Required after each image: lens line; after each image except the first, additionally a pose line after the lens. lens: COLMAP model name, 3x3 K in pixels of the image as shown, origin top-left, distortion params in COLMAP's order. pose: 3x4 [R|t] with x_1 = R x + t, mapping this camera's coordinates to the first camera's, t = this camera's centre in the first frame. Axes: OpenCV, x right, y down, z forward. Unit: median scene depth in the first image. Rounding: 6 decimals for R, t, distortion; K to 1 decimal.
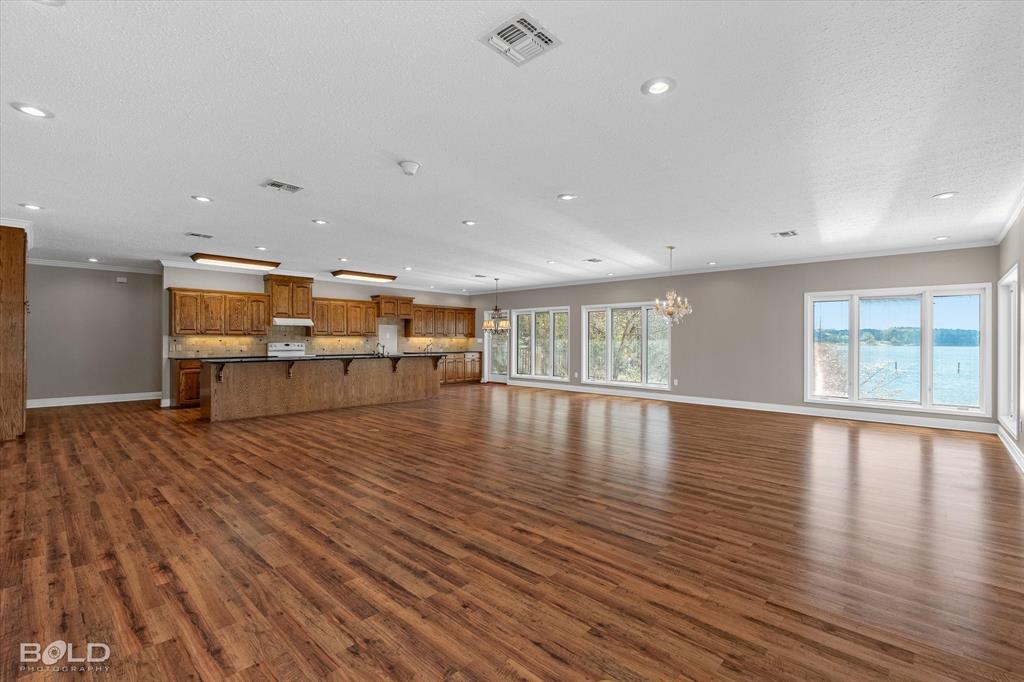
lens RADIAL K [[453.4, 0, 512.0], [0, 453.4, 341.0], [0, 0, 1]] dist [-0.001706, -0.000305]
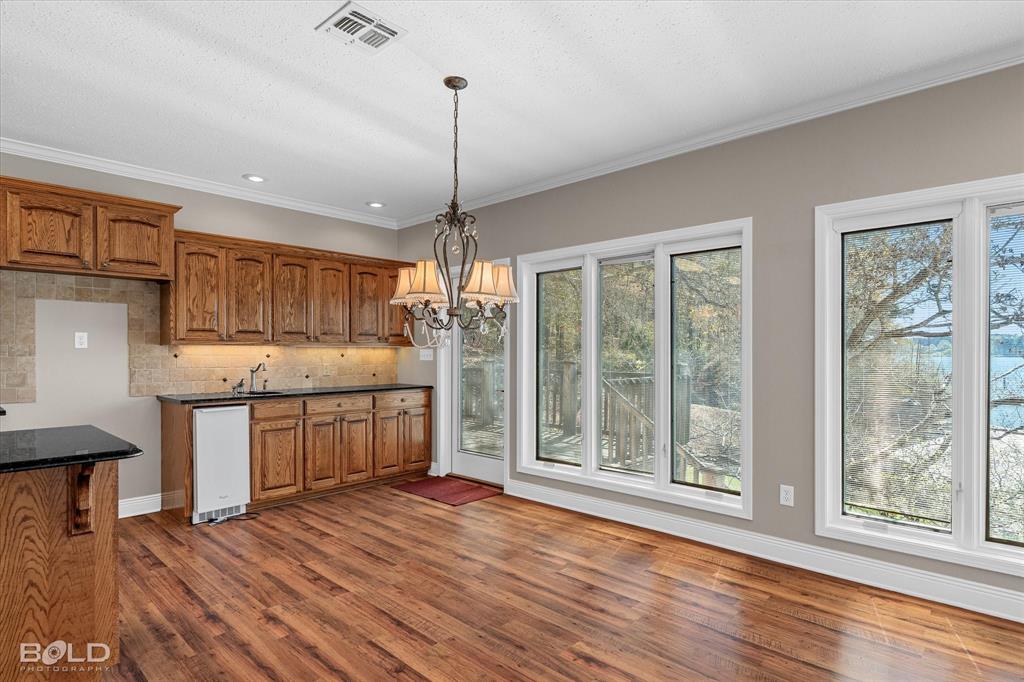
lens RADIAL K [[537.2, 0, 512.2], [0, 537.2, 354.0], [0, 0, 1]] dist [-0.000911, -0.000271]
pose [[0.999994, -0.003565, 0.000253, -0.005487], [0.003565, 0.999993, 0.001416, -0.002216], [-0.000258, -0.001415, 0.999999, 0.650735]]
